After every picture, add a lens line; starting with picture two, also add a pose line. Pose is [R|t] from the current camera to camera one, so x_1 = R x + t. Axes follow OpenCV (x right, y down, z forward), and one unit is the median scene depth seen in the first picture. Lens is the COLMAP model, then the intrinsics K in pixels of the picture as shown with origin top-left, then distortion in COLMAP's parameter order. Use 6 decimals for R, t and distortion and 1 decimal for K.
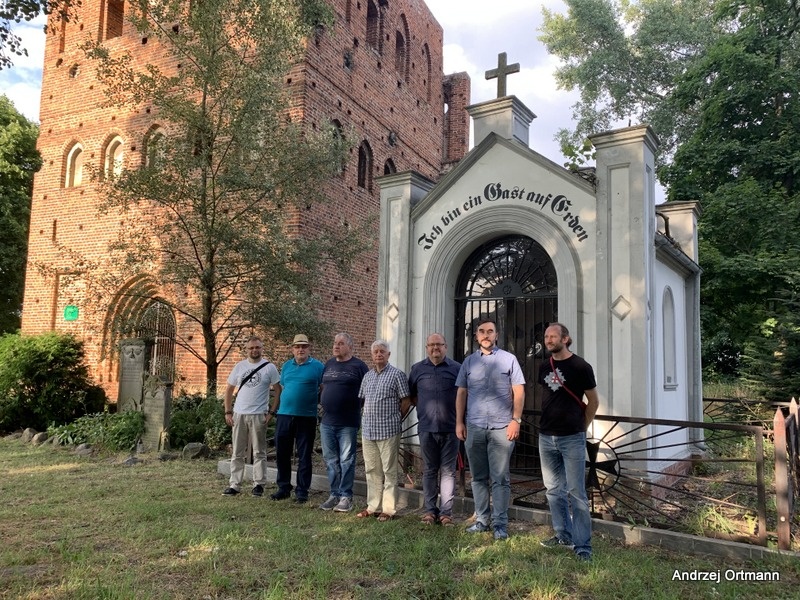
lens RADIAL K [[596.6, 0, 400.0], [0, 596.6, 300.0], [0, 0, 1]] dist [0.029910, -0.042177]
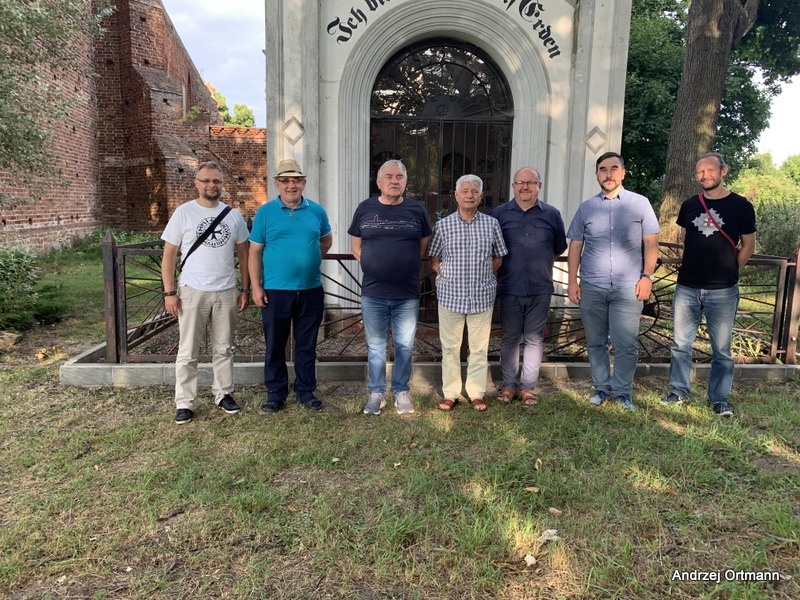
lens RADIAL K [[603.0, 0, 400.0], [0, 603.0, 300.0], [0, 0, 1]] dist [0.059824, -0.099283]
pose [[0.791002, -0.110048, 0.601835, -0.432934], [-0.060195, 0.964919, 0.255554, 0.027510], [-0.608845, -0.238371, 0.756628, 0.379794]]
